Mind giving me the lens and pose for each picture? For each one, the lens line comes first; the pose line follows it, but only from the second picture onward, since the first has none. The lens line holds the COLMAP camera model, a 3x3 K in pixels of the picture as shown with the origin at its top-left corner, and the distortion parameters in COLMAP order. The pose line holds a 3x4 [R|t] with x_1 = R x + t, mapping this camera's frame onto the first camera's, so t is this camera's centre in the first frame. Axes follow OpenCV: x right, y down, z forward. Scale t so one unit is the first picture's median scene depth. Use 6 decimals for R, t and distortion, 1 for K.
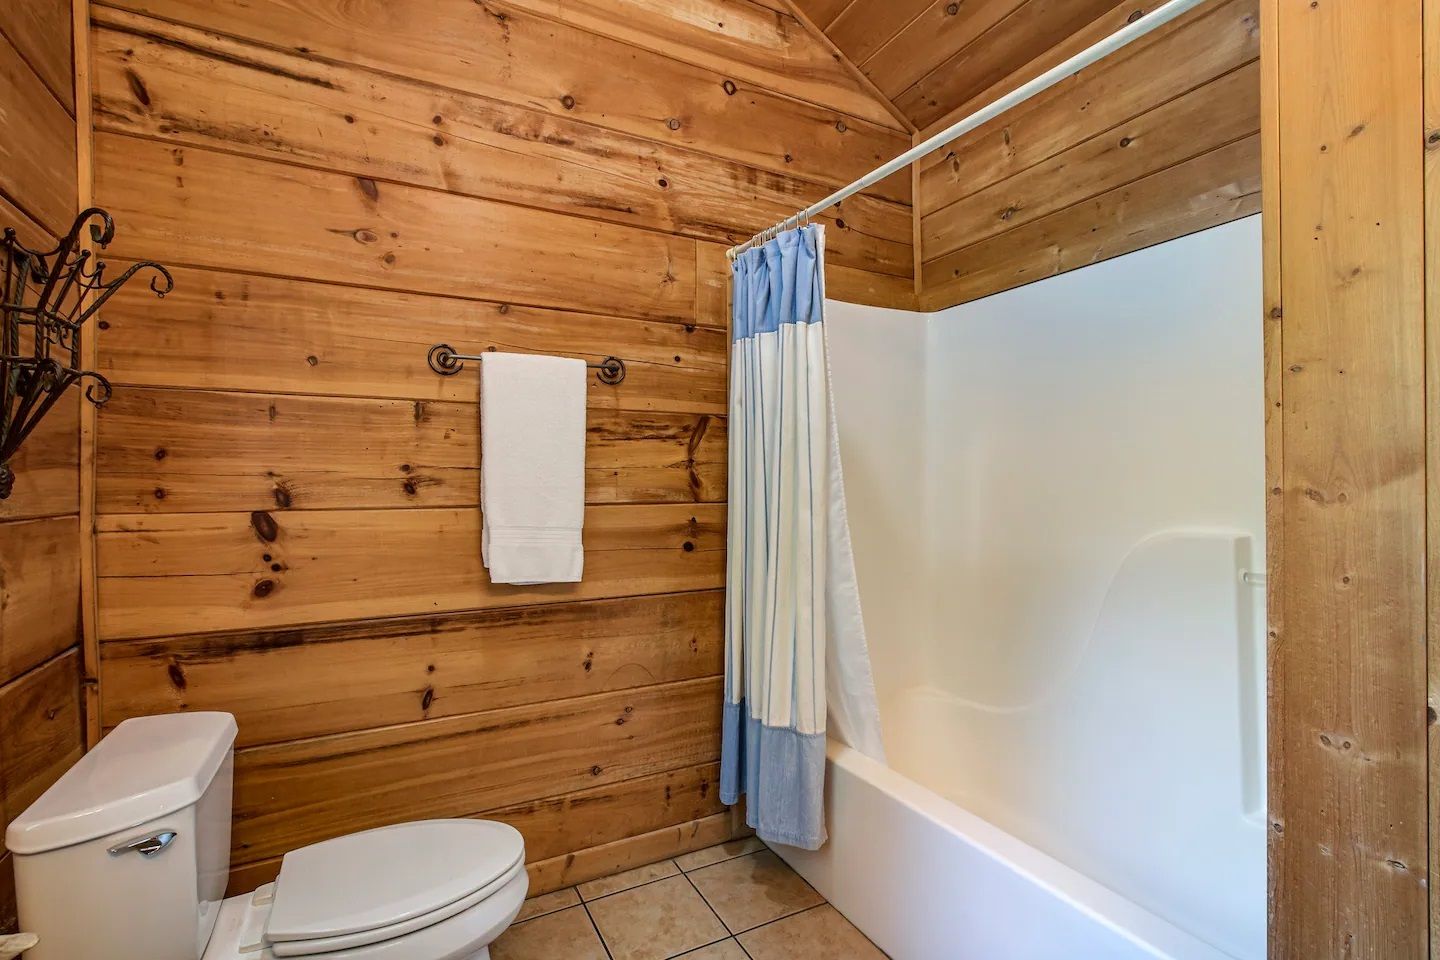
lens RADIAL K [[666.7, 0, 722.8], [0, 666.7, 485.0], [0, 0, 1]] dist [-0.002776, -0.000843]
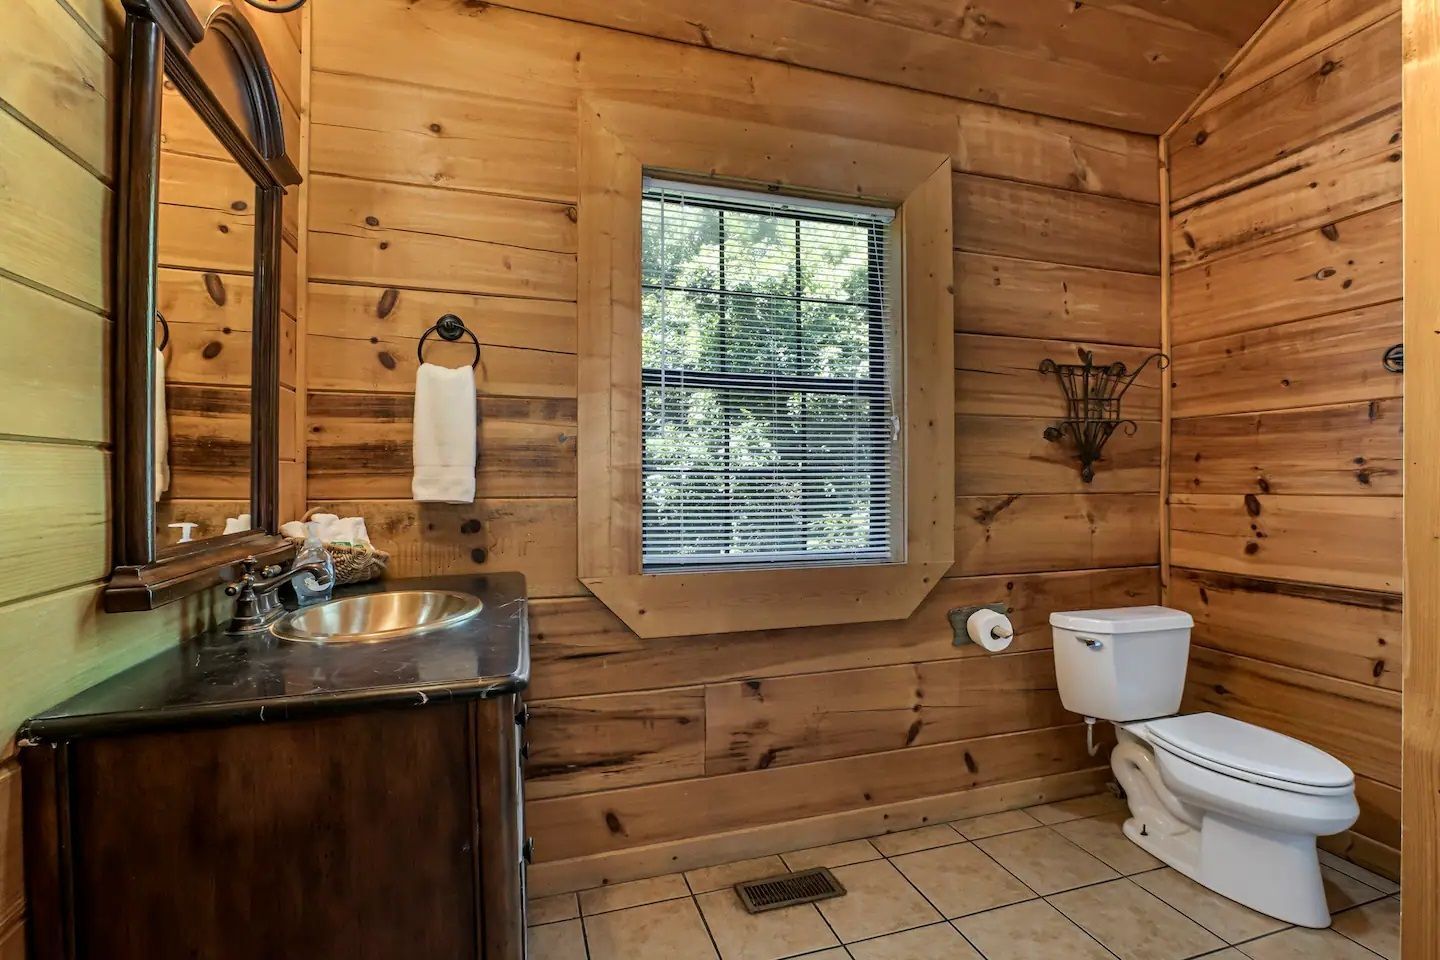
lens RADIAL K [[666.7, 0, 721.8], [0, 666.7, 479.8], [0, 0, 1]] dist [-0.002776, -0.000843]
pose [[-0.178417, -0.002124, -0.983953, 0.934798], [-0.002947, 0.999994, -0.001625, 0.013391], [0.983951, 0.002610, -0.178422, 0.132826]]
